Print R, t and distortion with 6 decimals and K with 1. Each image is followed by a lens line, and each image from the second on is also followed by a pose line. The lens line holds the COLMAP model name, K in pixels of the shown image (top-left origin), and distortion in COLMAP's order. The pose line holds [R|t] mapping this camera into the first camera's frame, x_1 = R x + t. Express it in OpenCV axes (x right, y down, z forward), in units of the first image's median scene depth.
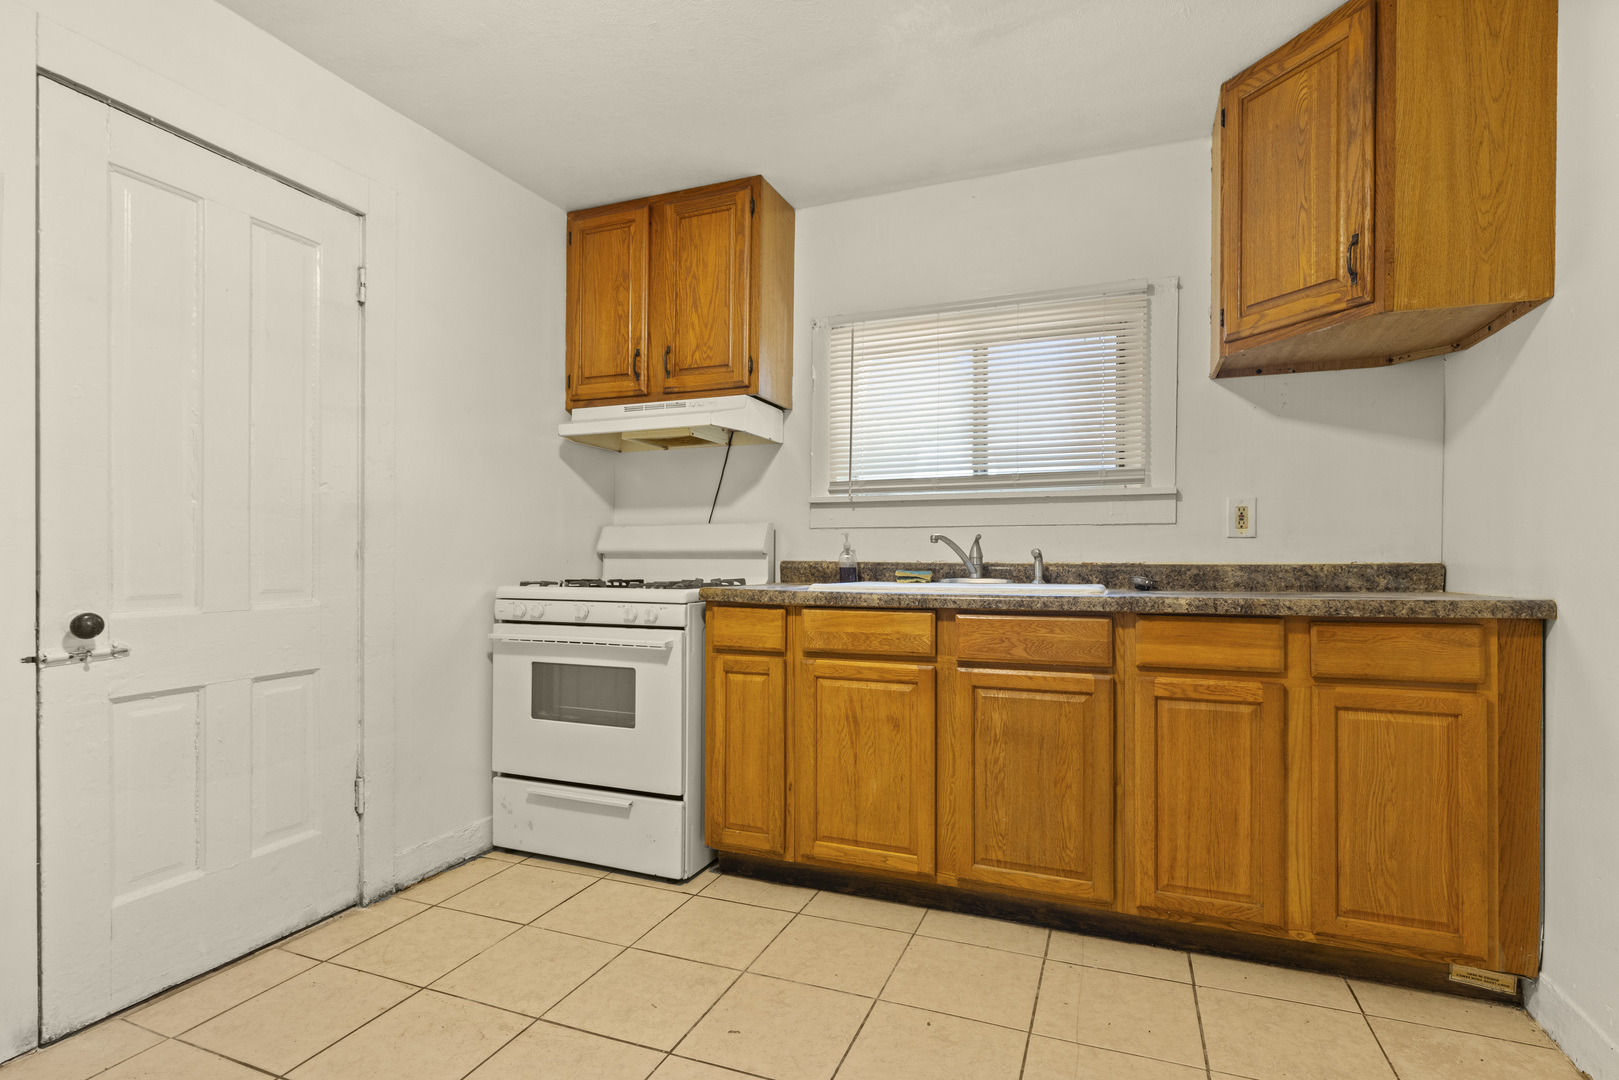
lens RADIAL K [[779.4, 0, 808.3], [0, 779.4, 554.9], [0, 0, 1]] dist [0.002130, -0.000391]
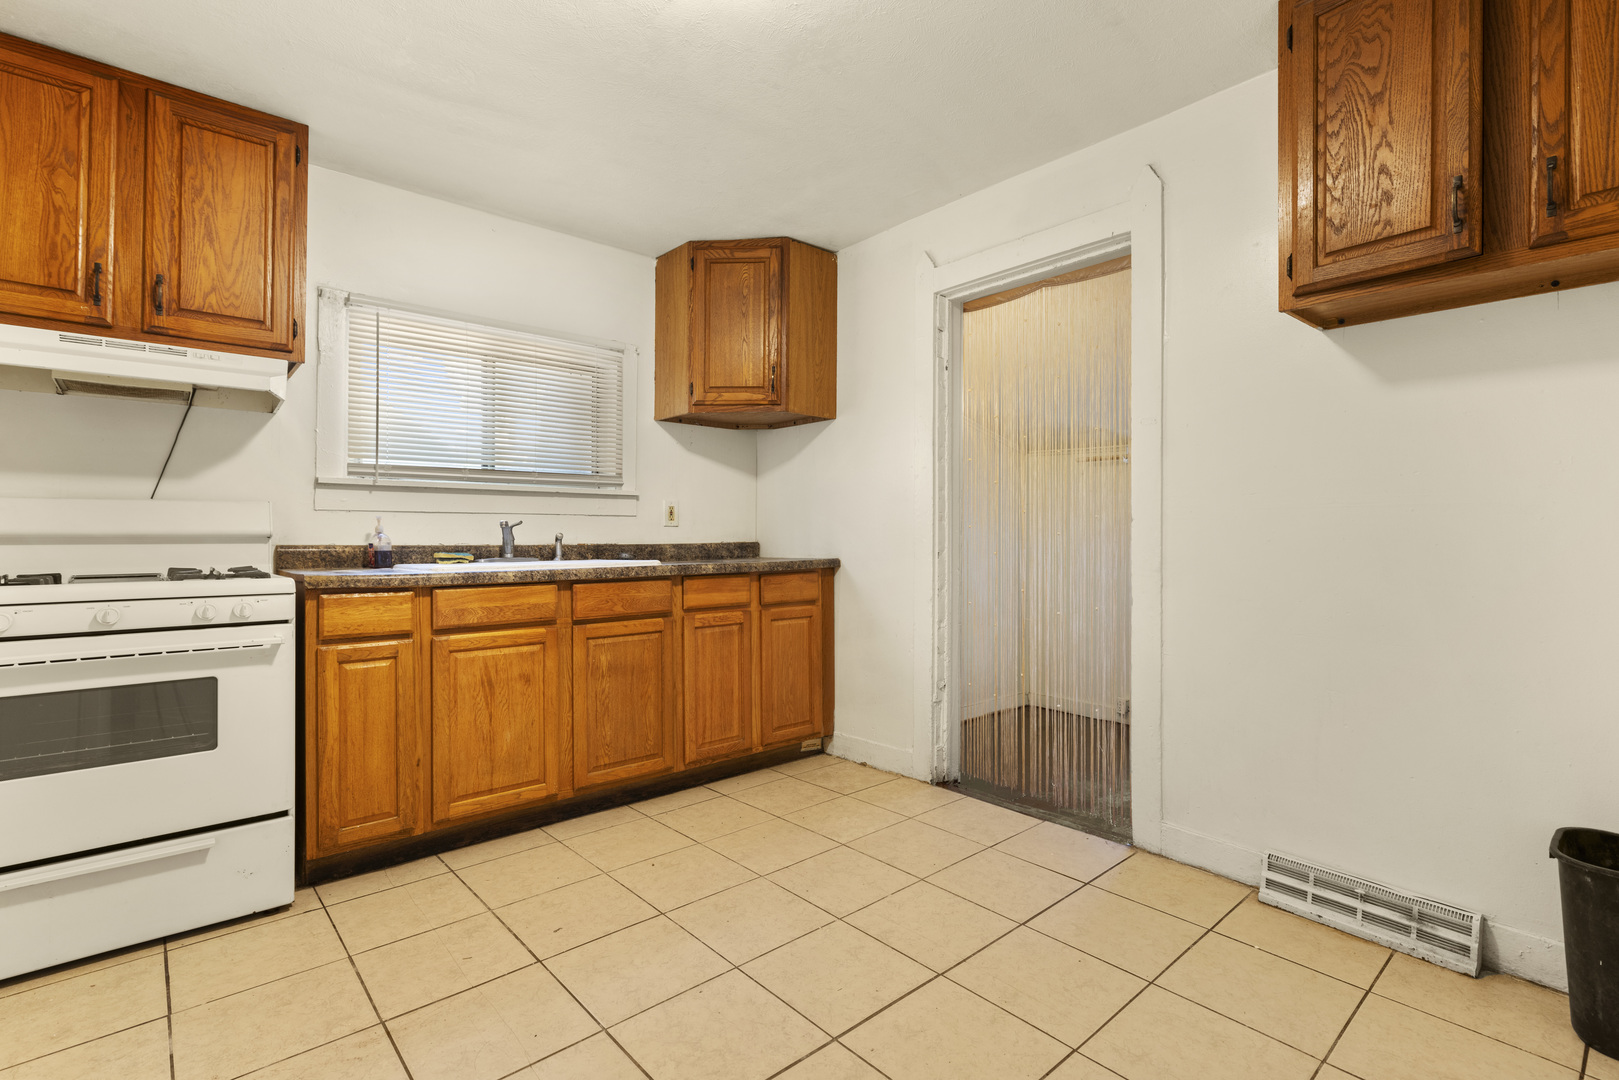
lens RADIAL K [[779.4, 0, 805.8], [0, 779.4, 531.8], [0, 0, 1]] dist [0.002130, -0.000391]
pose [[0.447232, 0.004926, 0.894404, -0.721246], [0.001537, 0.999979, -0.006276, -0.001577], [-0.894416, 0.004181, 0.447215, 0.075182]]
